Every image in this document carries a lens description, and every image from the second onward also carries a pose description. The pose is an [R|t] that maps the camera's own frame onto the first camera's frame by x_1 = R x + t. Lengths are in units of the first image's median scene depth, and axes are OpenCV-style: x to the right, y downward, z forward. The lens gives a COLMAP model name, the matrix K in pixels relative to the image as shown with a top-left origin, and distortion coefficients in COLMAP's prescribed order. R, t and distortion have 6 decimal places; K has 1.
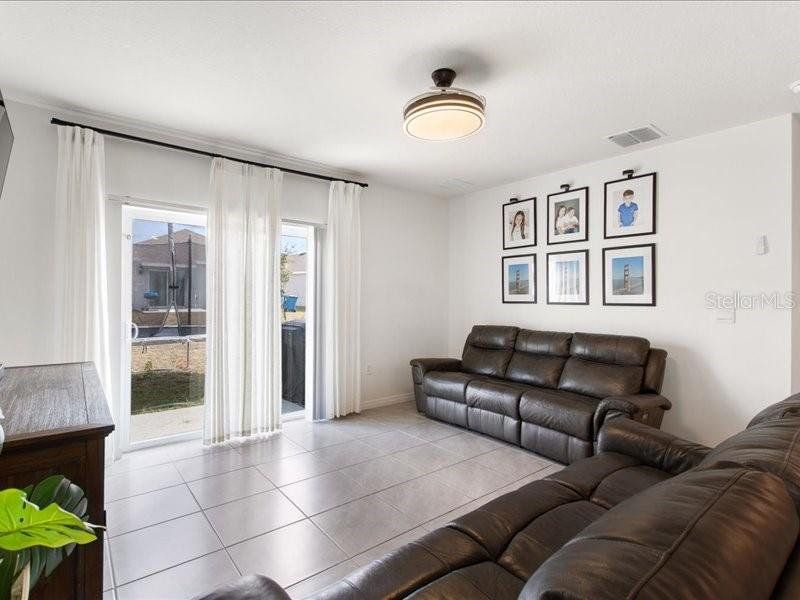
lens RADIAL K [[410.4, 0, 395.1], [0, 410.4, 299.2], [0, 0, 1]] dist [0.003173, 0.000521]
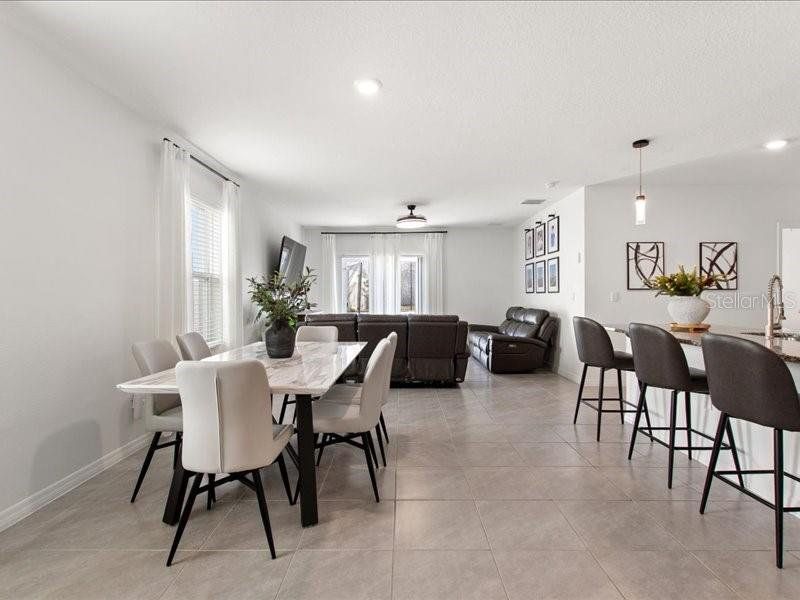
lens RADIAL K [[414.8, 0, 400.0], [0, 414.8, 300.0], [0, 0, 1]] dist [-0.001693, -0.000153]
pose [[0.778934, -0.002716, -0.627100, 1.165062], [0.008833, 0.999939, 0.006641, 0.029949], [0.627044, -0.010712, 0.778911, -0.771872]]
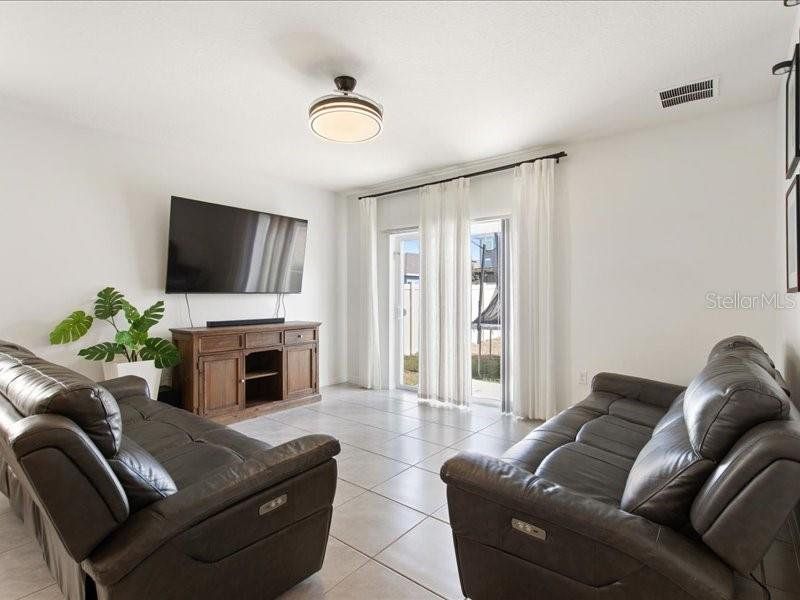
lens RADIAL K [[409.1, 0, 406.2], [0, 409.1, 298.3], [0, 0, 1]] dist [0.000751, -0.000468]
pose [[0.220618, -0.002215, -0.975358, 0.807729], [-0.006481, 0.999972, -0.003737, 0.025897], [0.975339, 0.007145, 0.220597, 0.610153]]
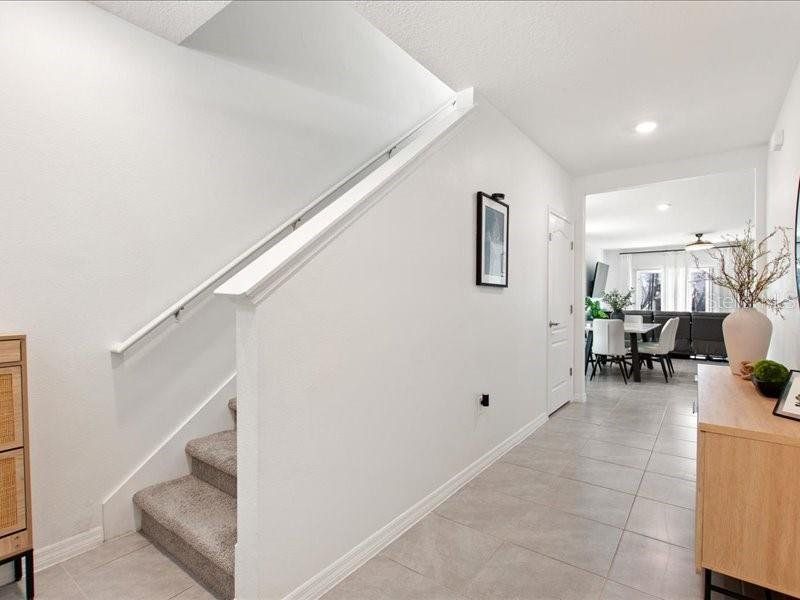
lens RADIAL K [[410.4, 0, 395.1], [0, 410.4, 299.2], [0, 0, 1]] dist [0.003173, 0.000521]
pose [[0.245233, -0.003179, -0.969459, 1.992580], [-0.001338, 0.999993, -0.003617, 0.029846], [0.969463, 0.002184, 0.245227, -1.673907]]
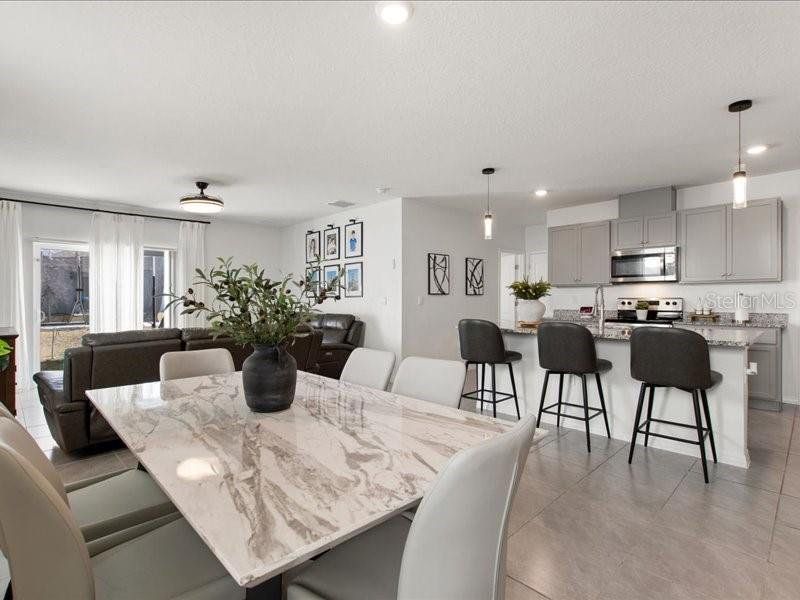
lens RADIAL K [[409.1, 0, 406.2], [0, 409.1, 298.3], [0, 0, 1]] dist [0.000751, -0.000468]
pose [[0.993481, -0.013144, 0.113241, 0.593224], [0.013146, 0.999913, 0.000729, 0.023236], [-0.113241, 0.000765, 0.993567, -0.756436]]
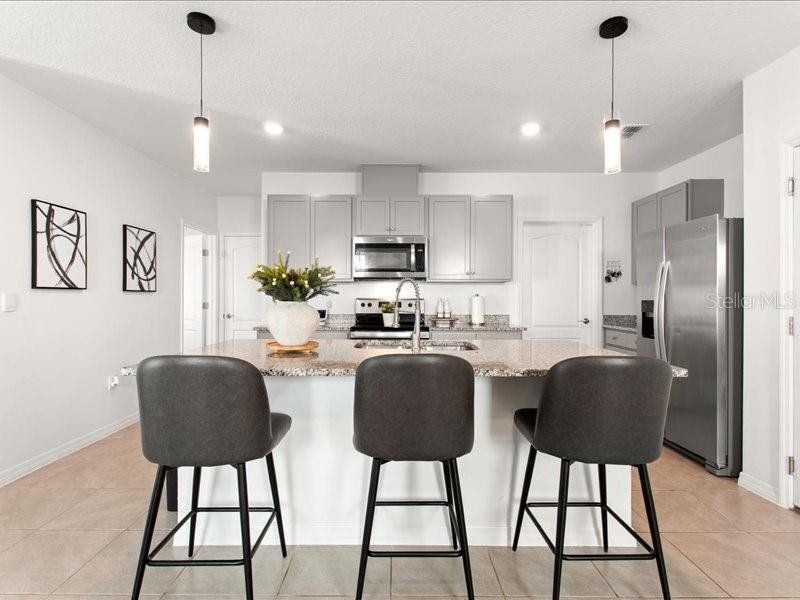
lens RADIAL K [[410.4, 0, 395.1], [0, 410.4, 299.2], [0, 0, 1]] dist [0.003173, 0.000521]
pose [[0.636512, -0.010199, 0.771199, 0.709412], [0.003669, 0.999941, 0.010196, 0.024443], [-0.771258, -0.003661, 0.636512, -0.132945]]
